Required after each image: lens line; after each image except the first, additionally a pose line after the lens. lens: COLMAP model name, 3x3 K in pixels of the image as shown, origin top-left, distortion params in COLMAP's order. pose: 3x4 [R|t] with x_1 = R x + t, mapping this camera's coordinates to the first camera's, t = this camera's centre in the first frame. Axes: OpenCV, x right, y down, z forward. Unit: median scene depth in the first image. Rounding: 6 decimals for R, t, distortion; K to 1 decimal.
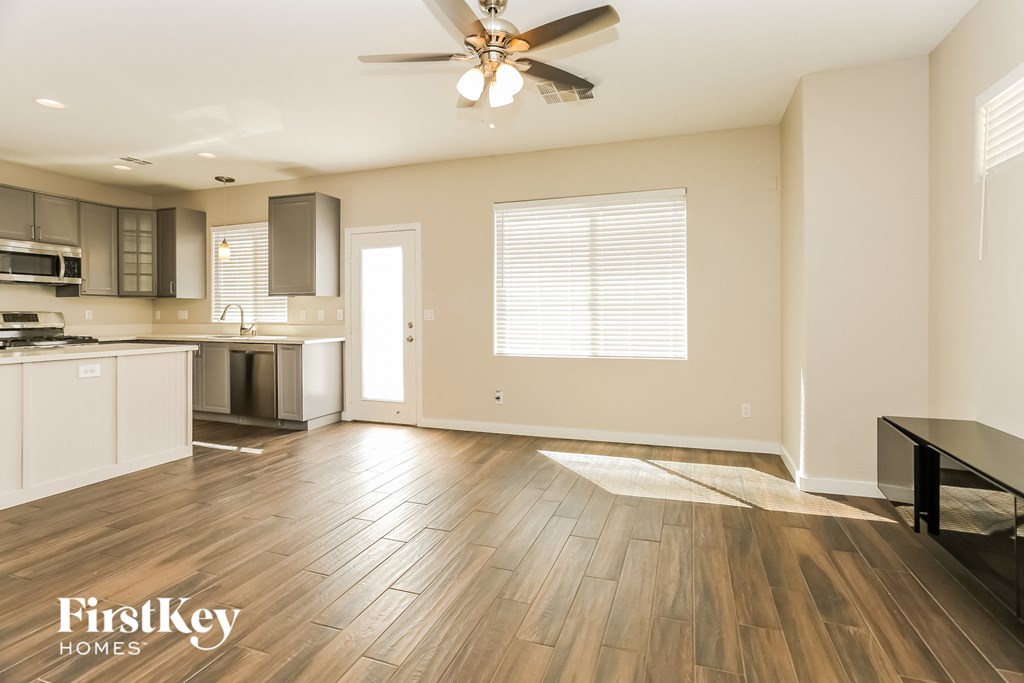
lens RADIAL K [[499.1, 0, 510.3], [0, 499.1, 304.1], [0, 0, 1]] dist [-0.019151, 0.001538]
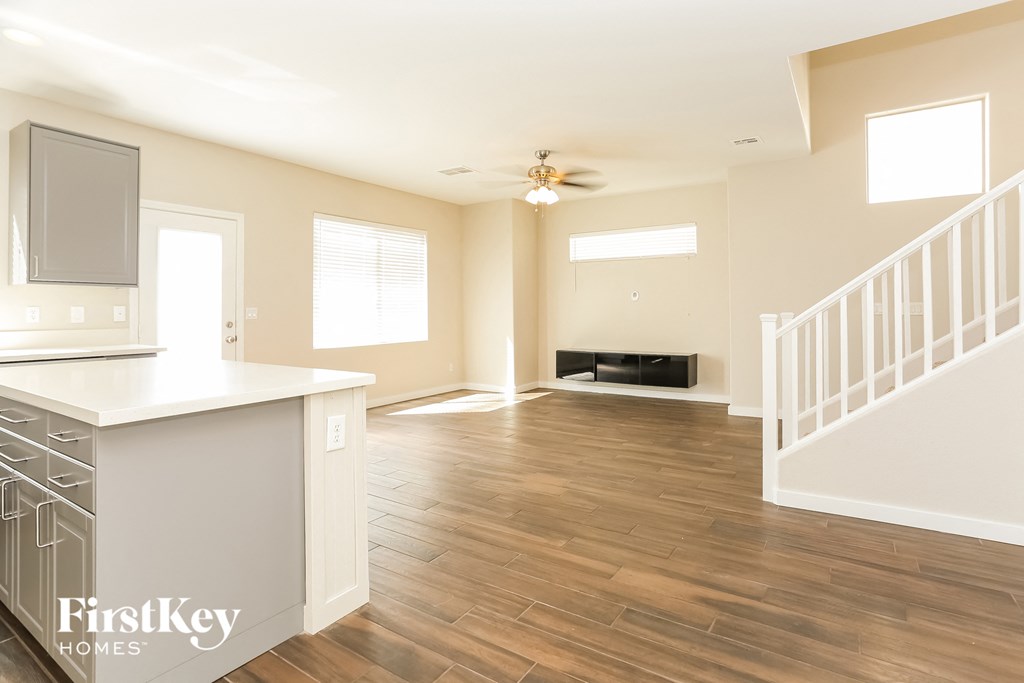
lens RADIAL K [[499.1, 0, 510.3], [0, 499.1, 304.1], [0, 0, 1]] dist [-0.019151, 0.001538]
pose [[0.252915, 0.012761, 0.967404, -1.024363], [-0.016606, 0.999823, -0.008848, 0.004921], [-0.967346, -0.013827, 0.253082, 0.313630]]
